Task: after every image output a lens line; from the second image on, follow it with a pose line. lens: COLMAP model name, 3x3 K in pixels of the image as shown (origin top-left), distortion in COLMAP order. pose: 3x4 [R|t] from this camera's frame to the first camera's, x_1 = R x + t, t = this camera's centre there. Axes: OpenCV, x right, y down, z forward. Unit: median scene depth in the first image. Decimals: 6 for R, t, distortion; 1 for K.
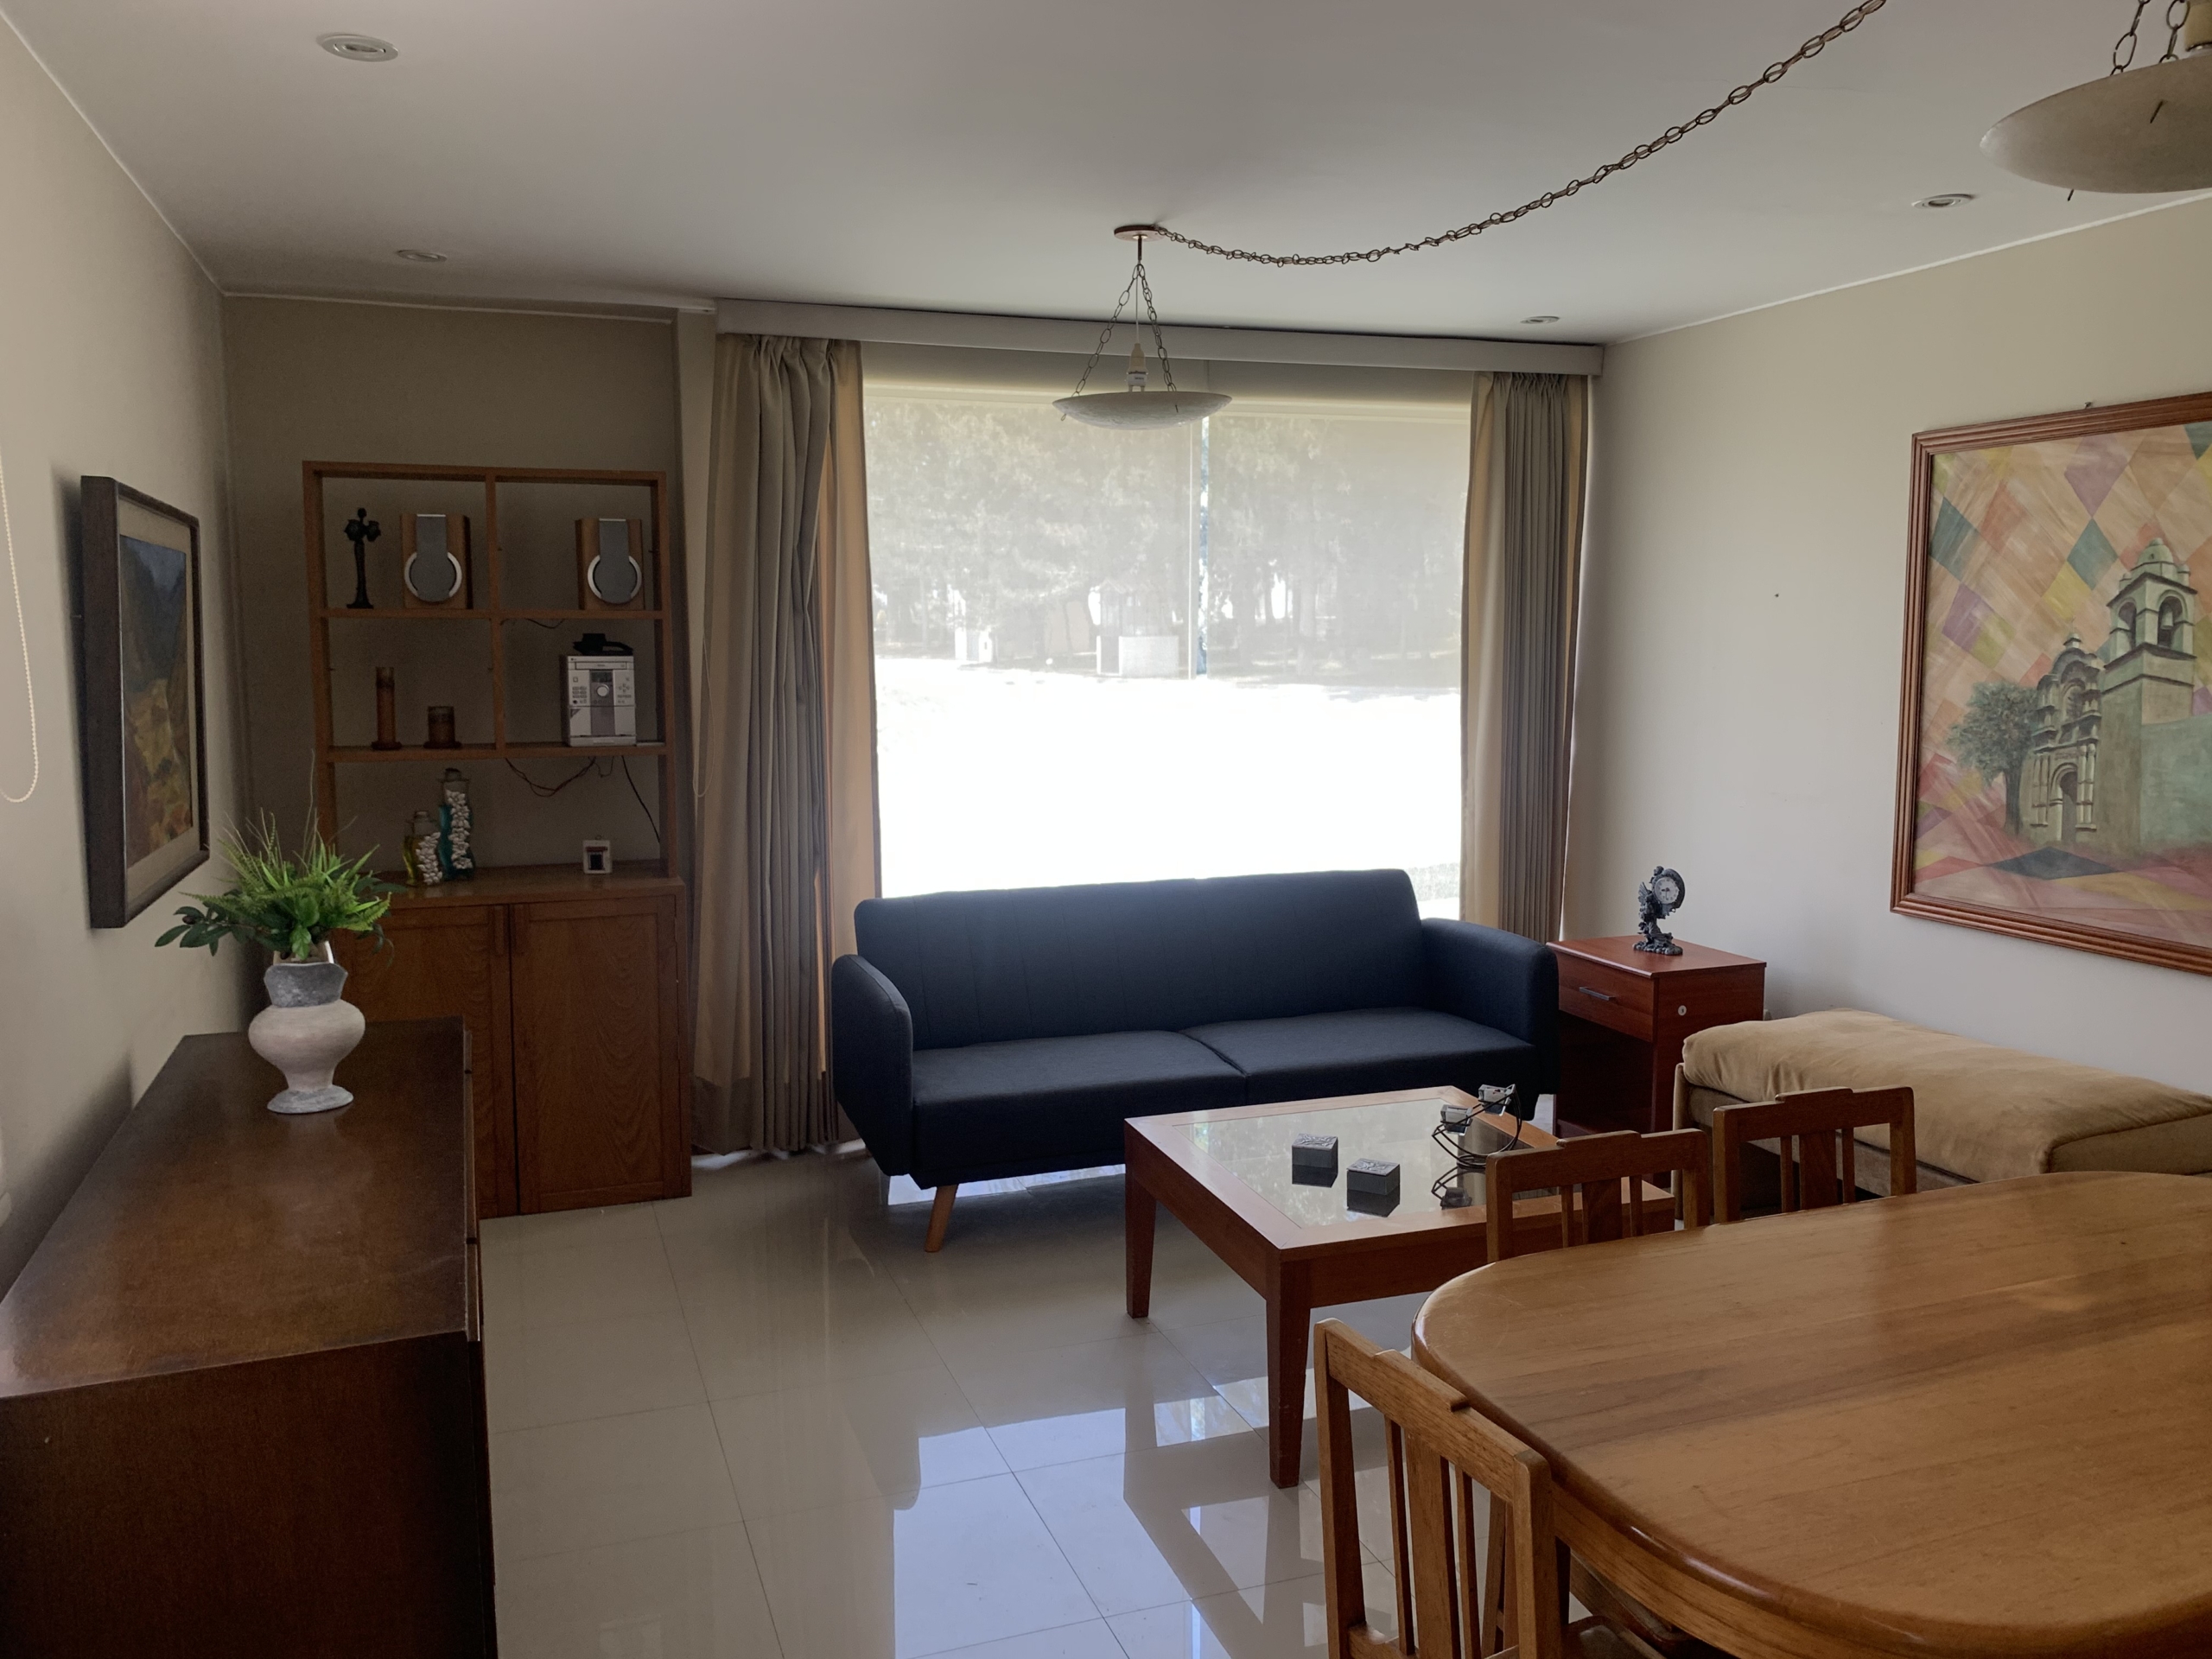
lens RADIAL K [[1710.2, 0, 1106.0], [0, 1710.2, 829.5], [0, 0, 1]] dist [0.097143, -0.189835]
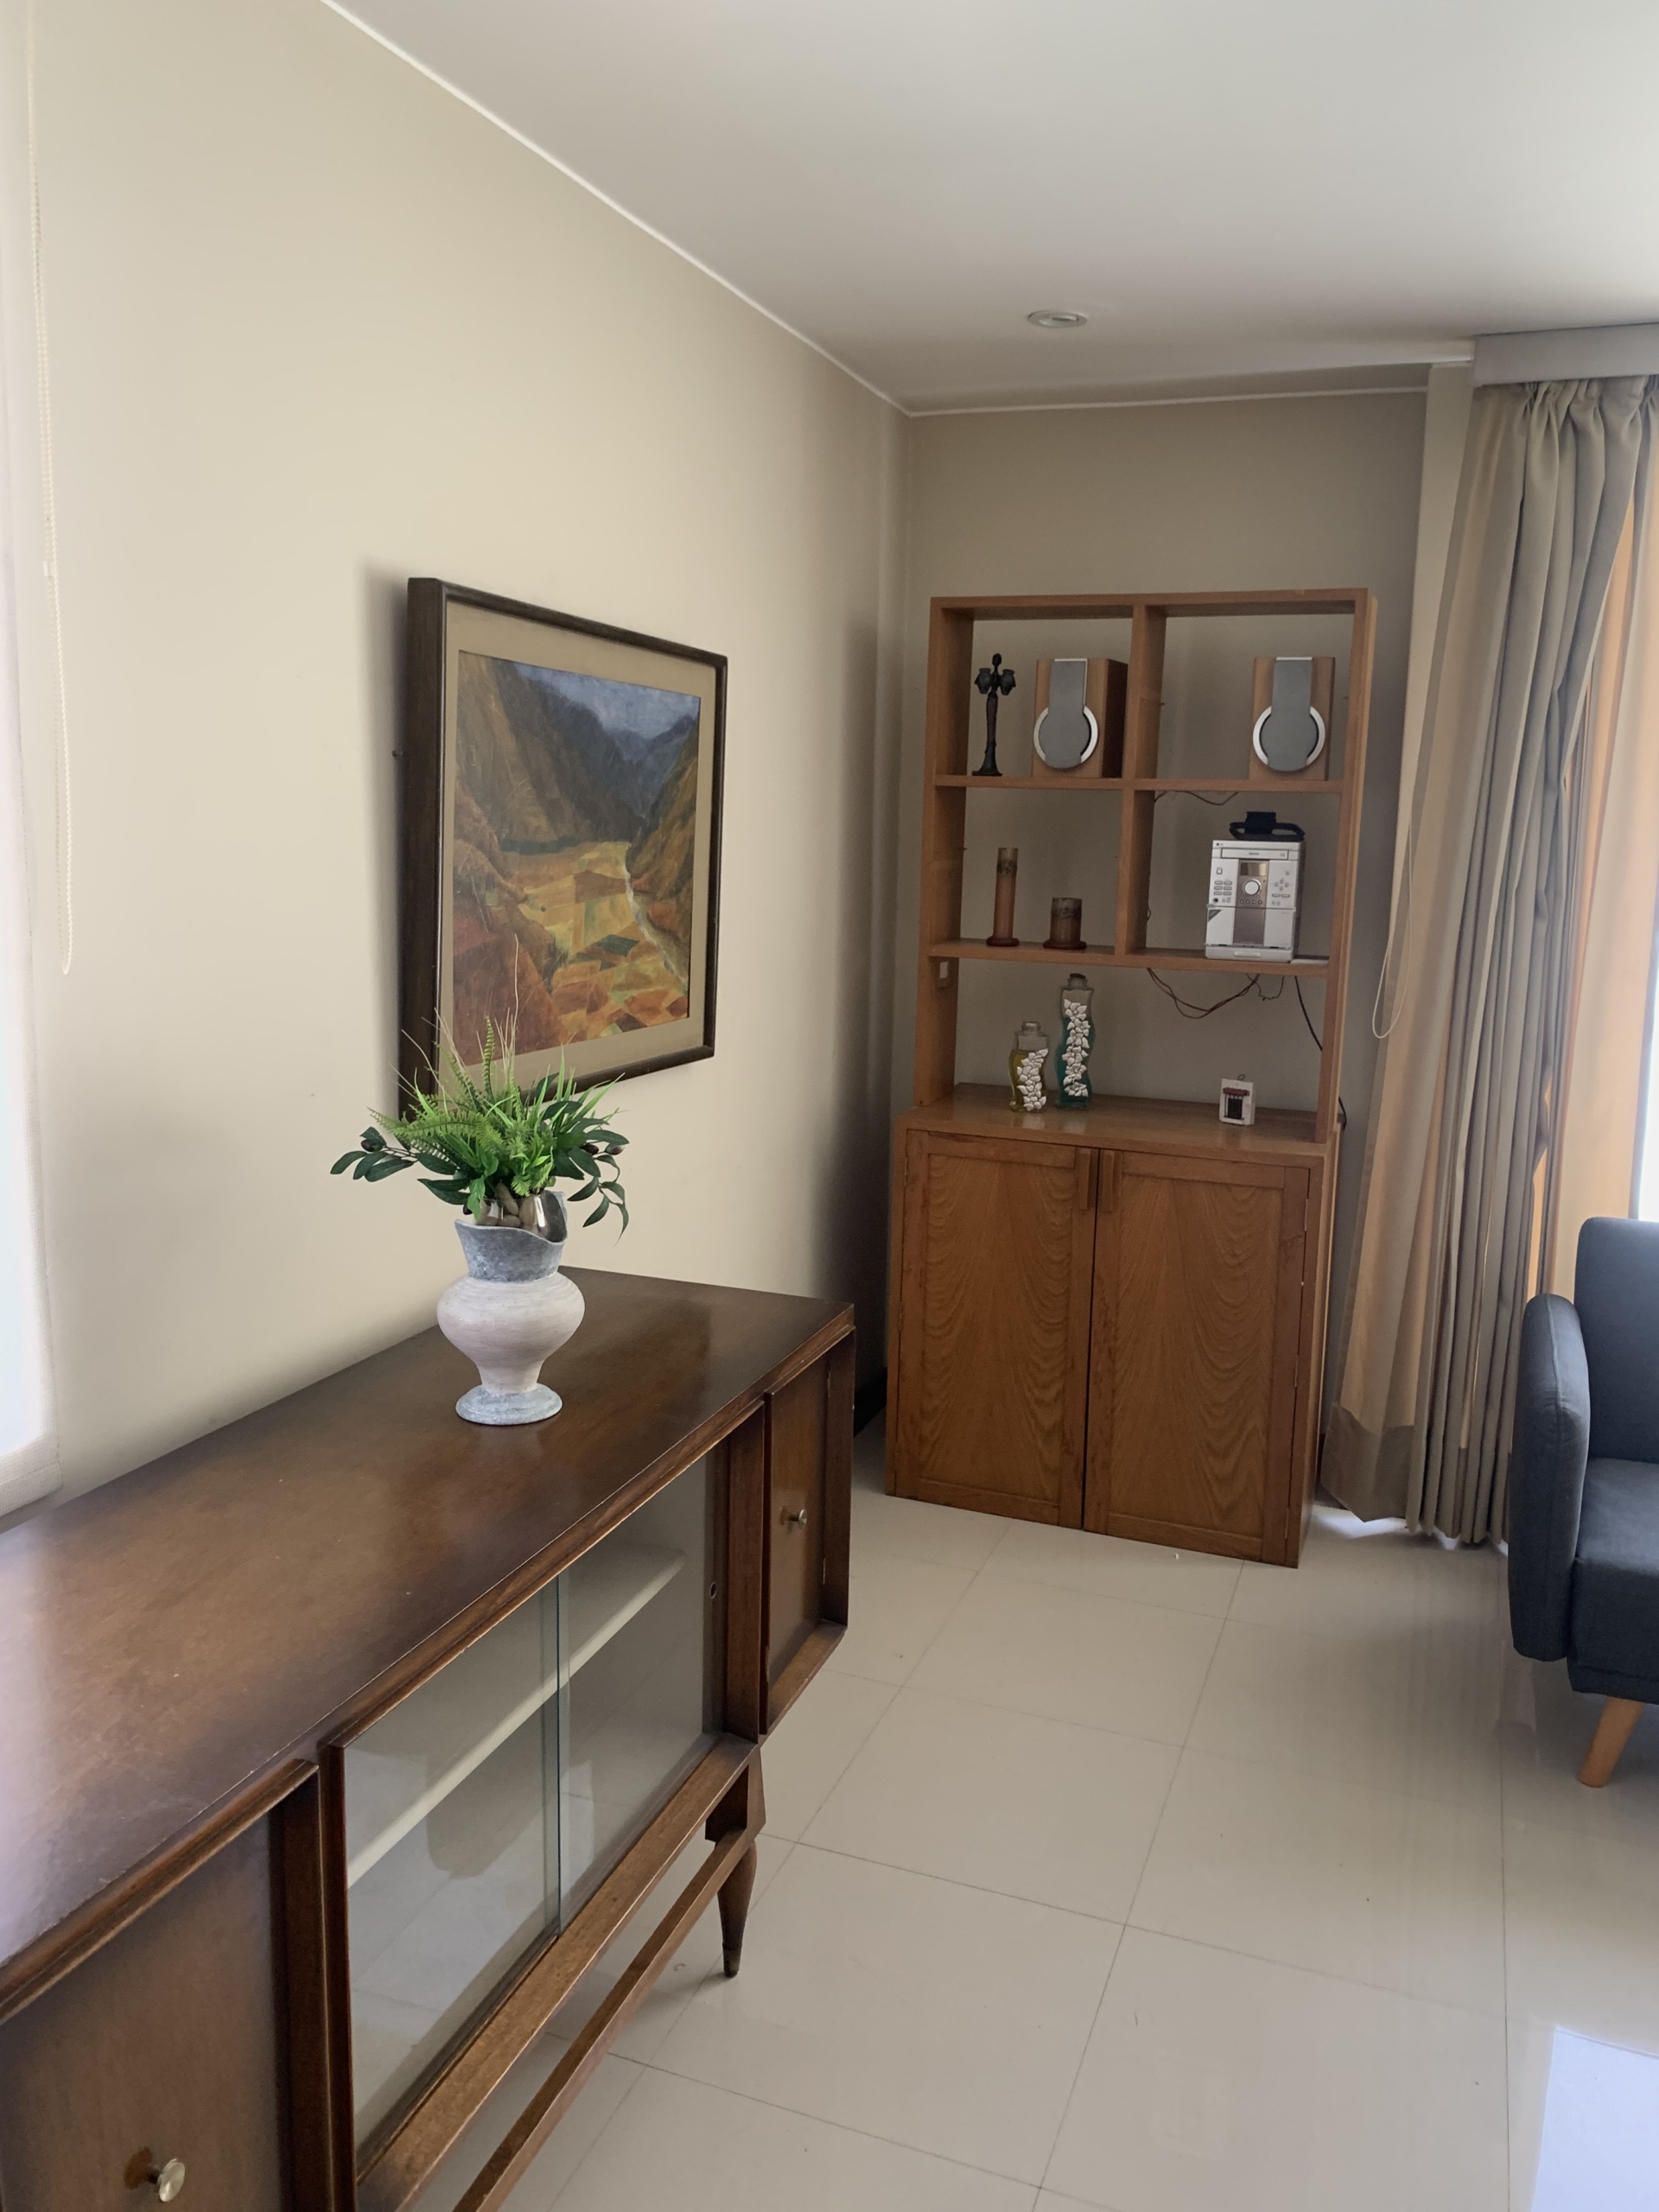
lens RADIAL K [[1710.2, 0, 829.2], [0, 1710.2, 1077.3], [0, 0, 1]] dist [0.097143, -0.189835]
pose [[0.760416, 0.120531, -0.638153, 0.059673], [-0.104211, 0.992539, 0.063288, -0.025968], [0.641021, 0.018377, 0.767304, 0.299921]]
